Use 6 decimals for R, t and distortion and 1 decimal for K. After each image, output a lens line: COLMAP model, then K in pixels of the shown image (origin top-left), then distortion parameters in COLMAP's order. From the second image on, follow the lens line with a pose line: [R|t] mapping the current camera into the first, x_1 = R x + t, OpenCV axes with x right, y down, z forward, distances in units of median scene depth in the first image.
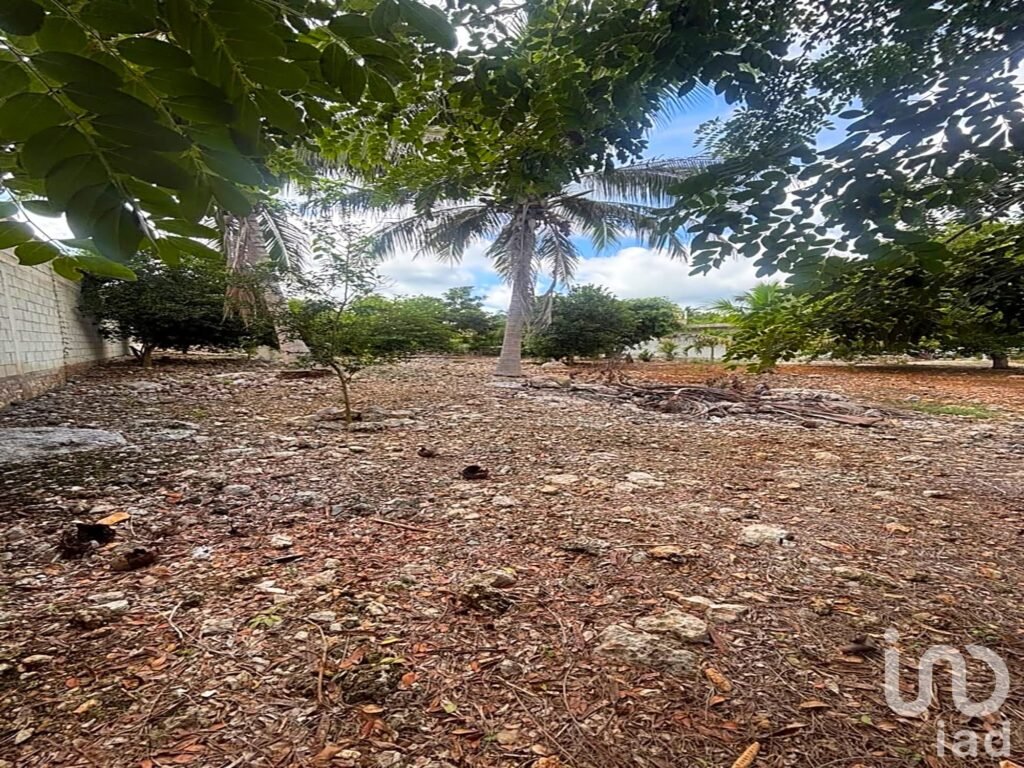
lens RADIAL K [[411.7, 0, 503.0], [0, 411.7, 352.2], [0, 0, 1]] dist [-0.004395, 0.002522]
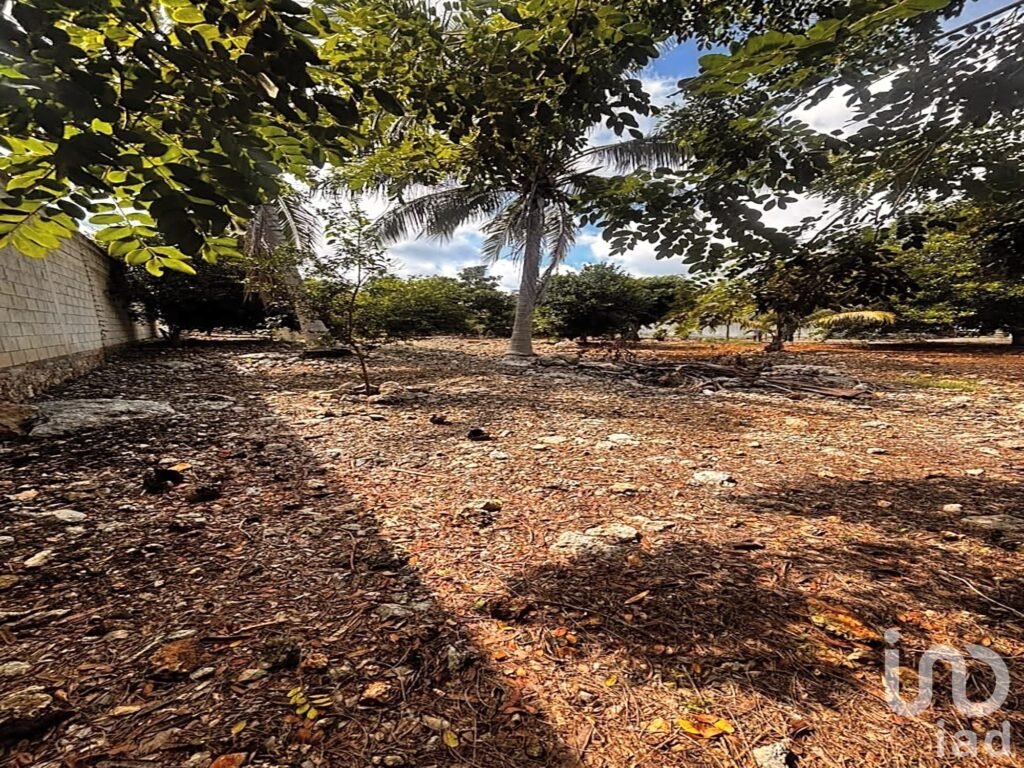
lens RADIAL K [[411.7, 0, 515.7], [0, 411.7, 382.6], [0, 0, 1]] dist [-0.004395, 0.002522]
pose [[0.999877, -0.005605, -0.014677, 0.053071], [0.007327, 0.992745, 0.120018, 0.008975], [0.013898, -0.120110, 0.992663, -0.120426]]
